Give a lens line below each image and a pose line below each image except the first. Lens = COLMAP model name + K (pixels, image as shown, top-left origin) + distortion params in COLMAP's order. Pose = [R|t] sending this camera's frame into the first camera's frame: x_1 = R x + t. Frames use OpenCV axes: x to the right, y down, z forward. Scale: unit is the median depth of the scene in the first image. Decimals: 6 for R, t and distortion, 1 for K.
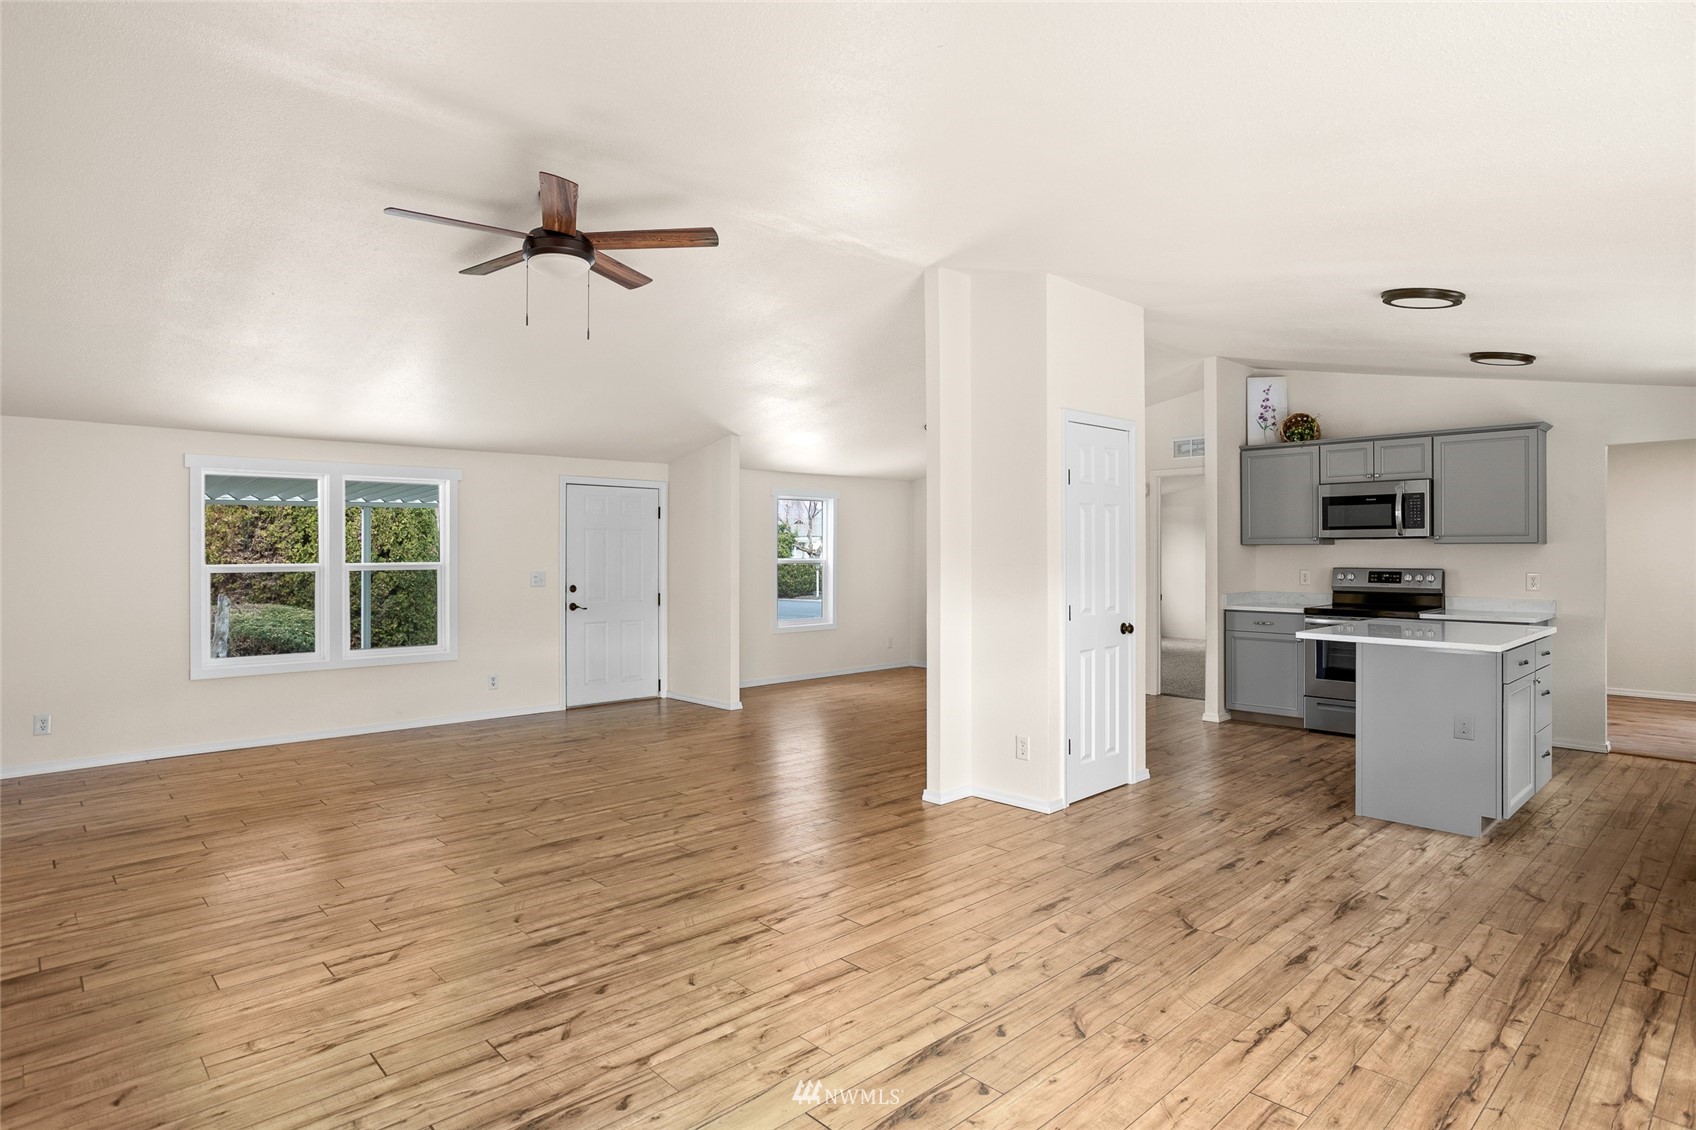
lens RADIAL K [[946.0, 0, 848.0], [0, 946.0, 565.0], [0, 0, 1]] dist [-0.000999, -0.000119]
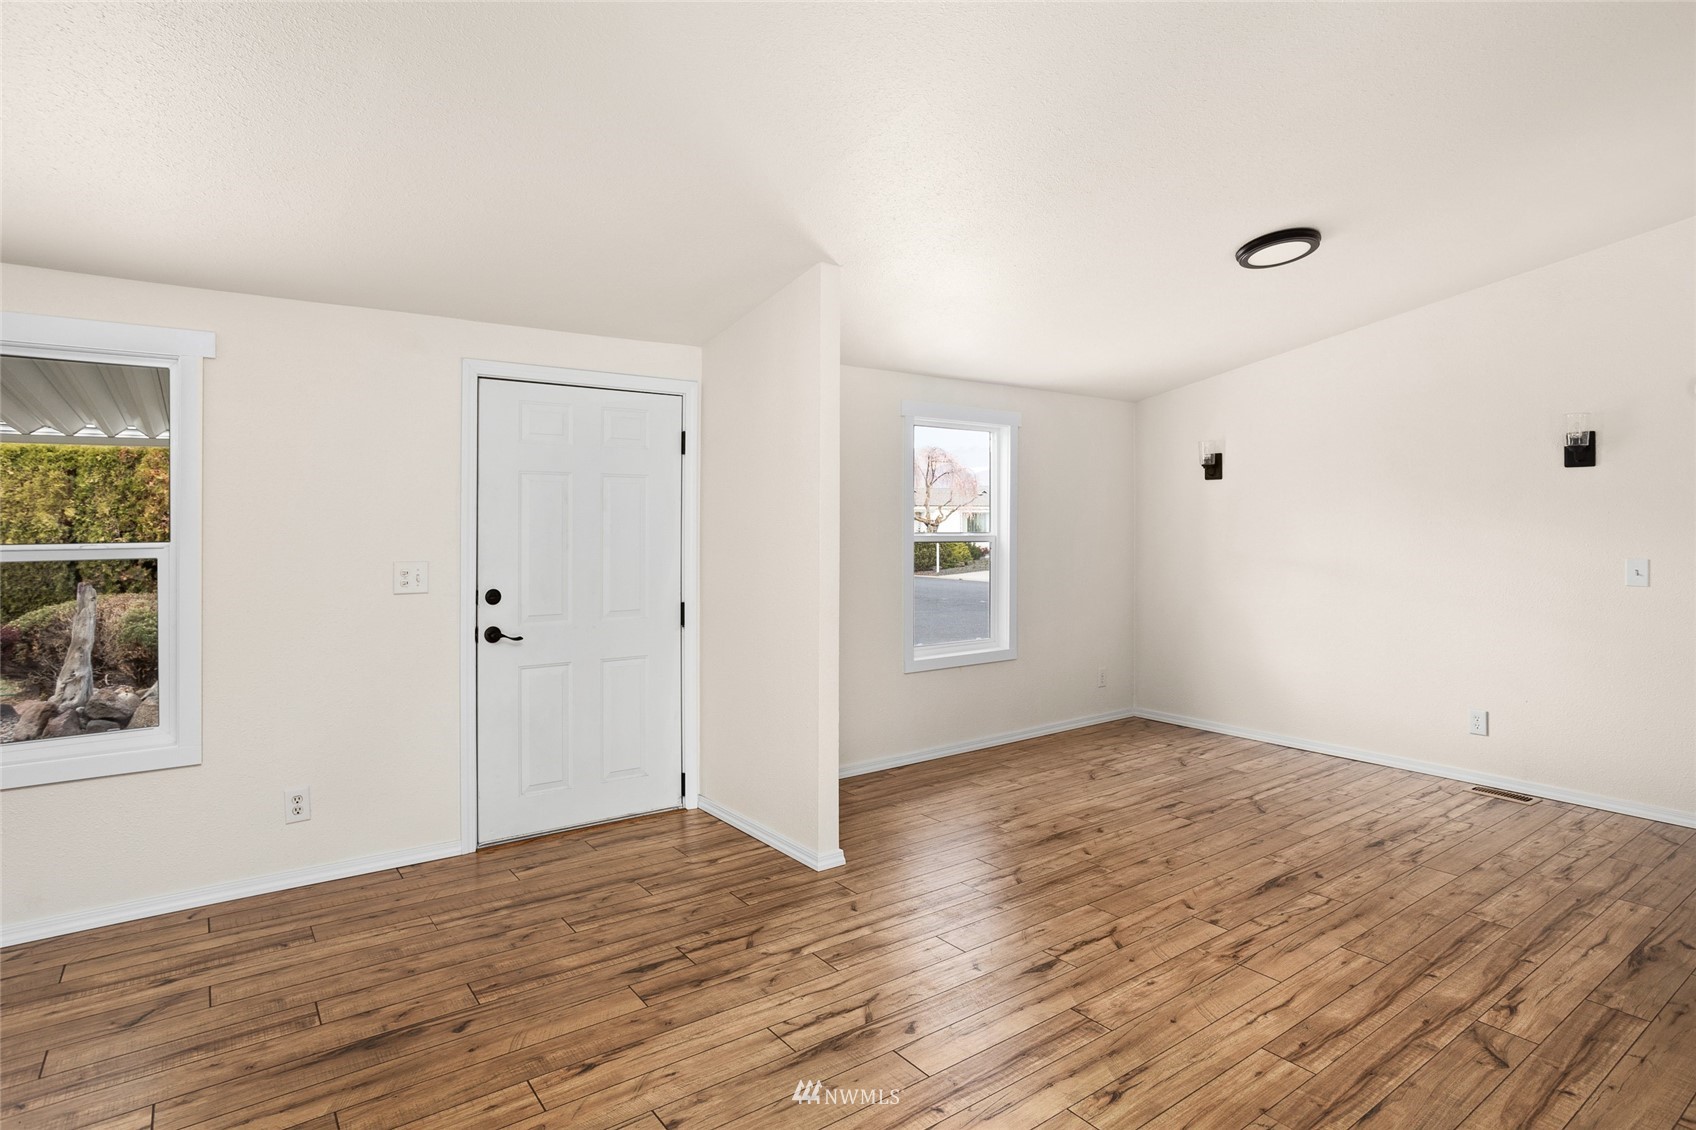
lens RADIAL K [[908.8, 0, 848.0], [0, 908.8, 565.0], [0, 0, 1]] dist [0.001306, 0.000210]
pose [[0.990868, 0.007329, -0.134633, -0.047281], [-0.002763, 0.999416, 0.034069, -0.006882], [0.134804, -0.033386, 0.990310, 0.531220]]
